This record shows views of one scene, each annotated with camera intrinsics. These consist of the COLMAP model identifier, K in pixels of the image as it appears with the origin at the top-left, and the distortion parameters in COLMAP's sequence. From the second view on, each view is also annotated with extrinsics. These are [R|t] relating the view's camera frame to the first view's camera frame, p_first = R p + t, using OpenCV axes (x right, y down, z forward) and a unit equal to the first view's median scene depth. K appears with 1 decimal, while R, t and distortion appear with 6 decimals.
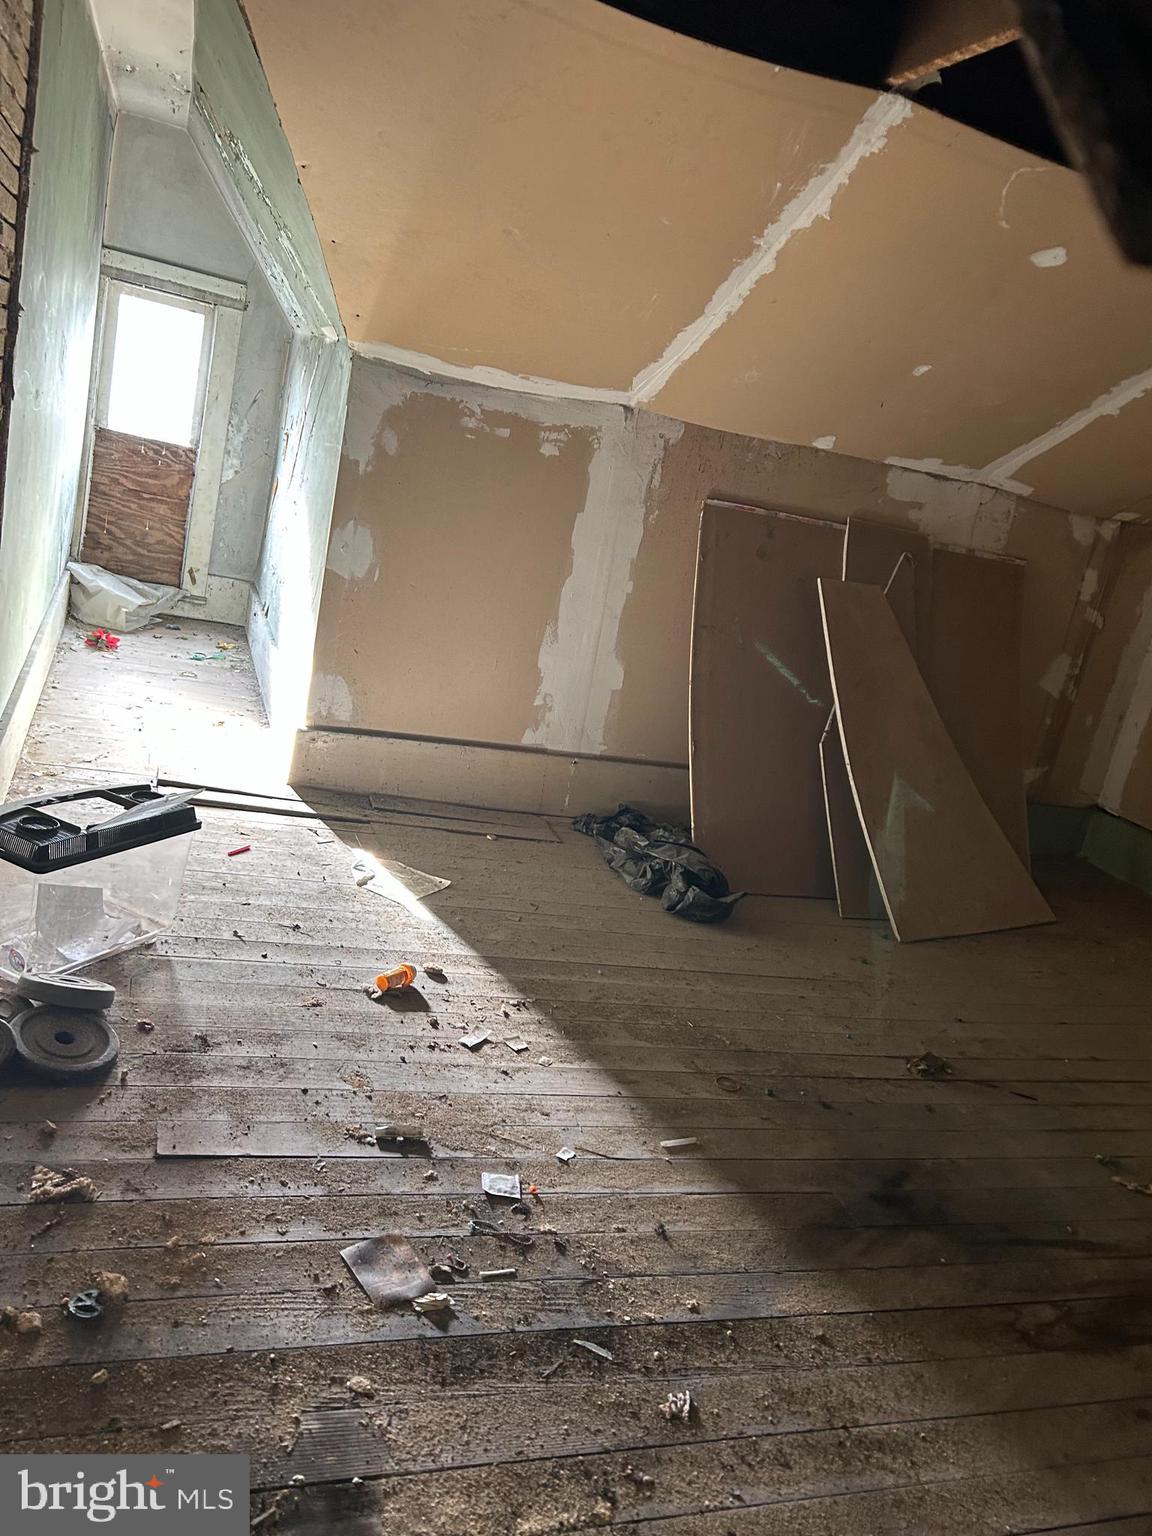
lens RADIAL K [[1152.8, 0, 580.3], [0, 1152.8, 768.1], [0, 0, 1]] dist [0.031942, -0.009053]
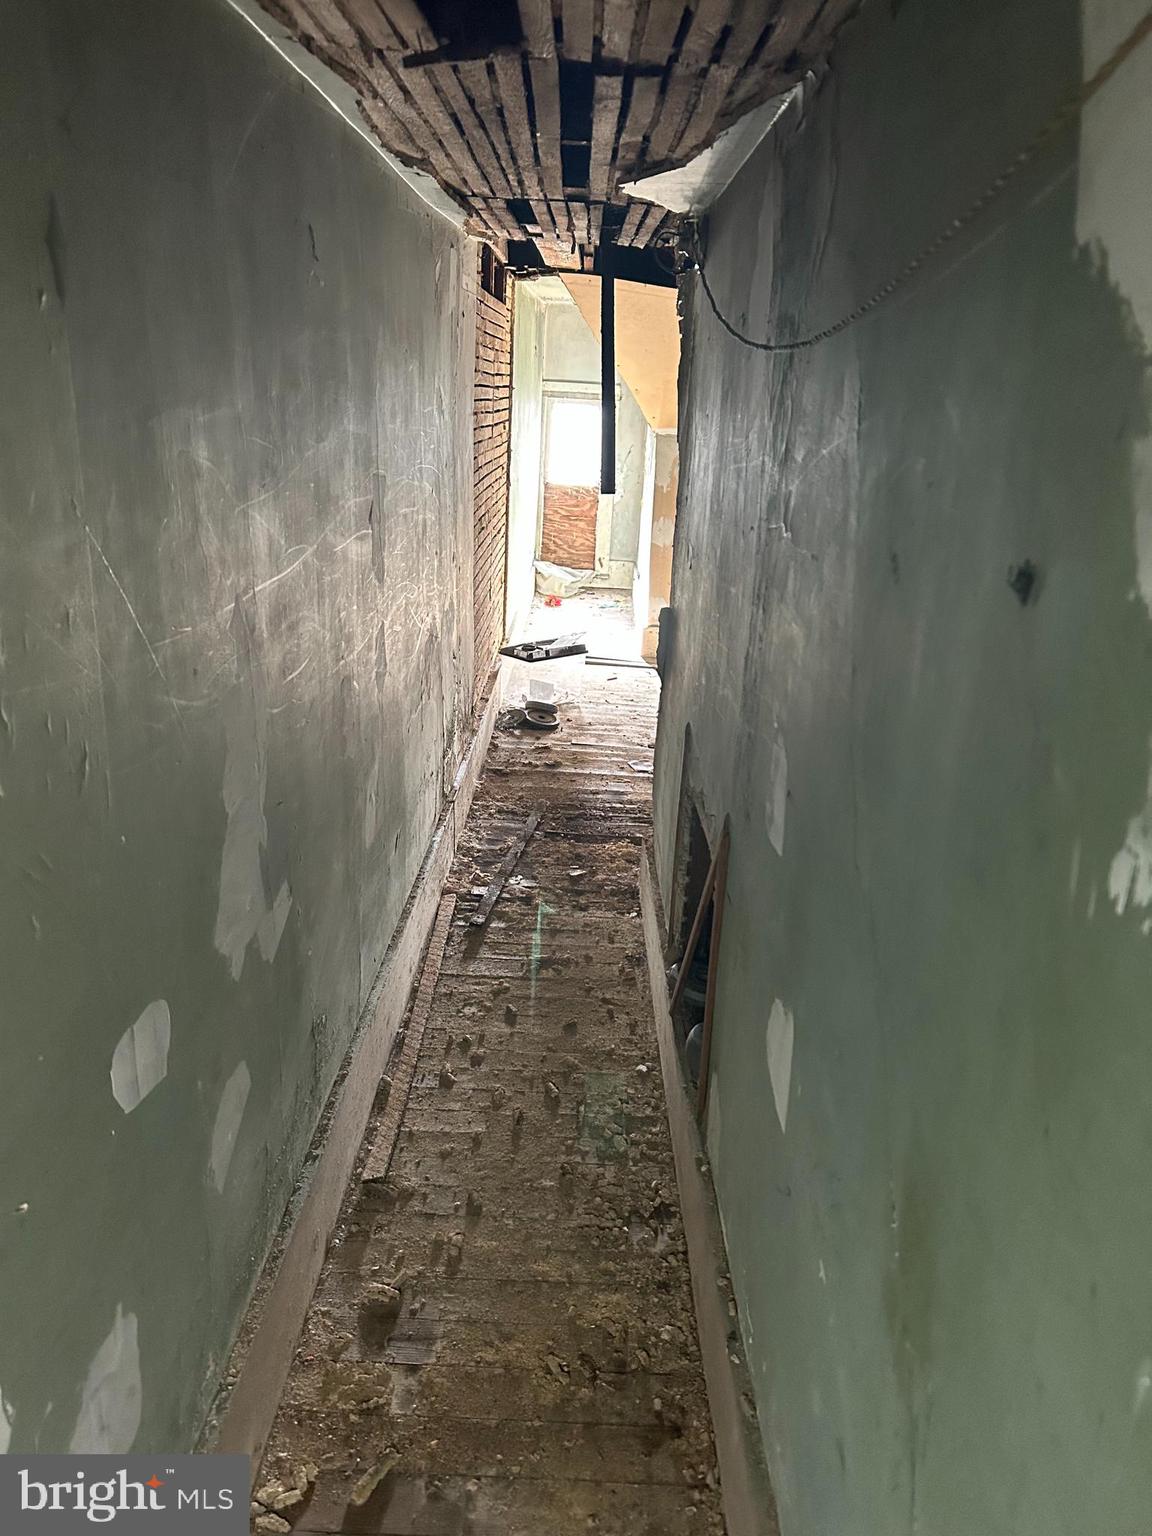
lens RADIAL K [[1152.8, 0, 576.0], [0, 1152.8, 771.6], [0, 0, 1]] dist [0.031942, -0.009053]
pose [[0.924615, -0.048624, -0.377787, 0.281599], [0.053302, 0.998577, 0.001928, 0.149460], [0.377155, -0.021920, 0.925891, -0.643295]]
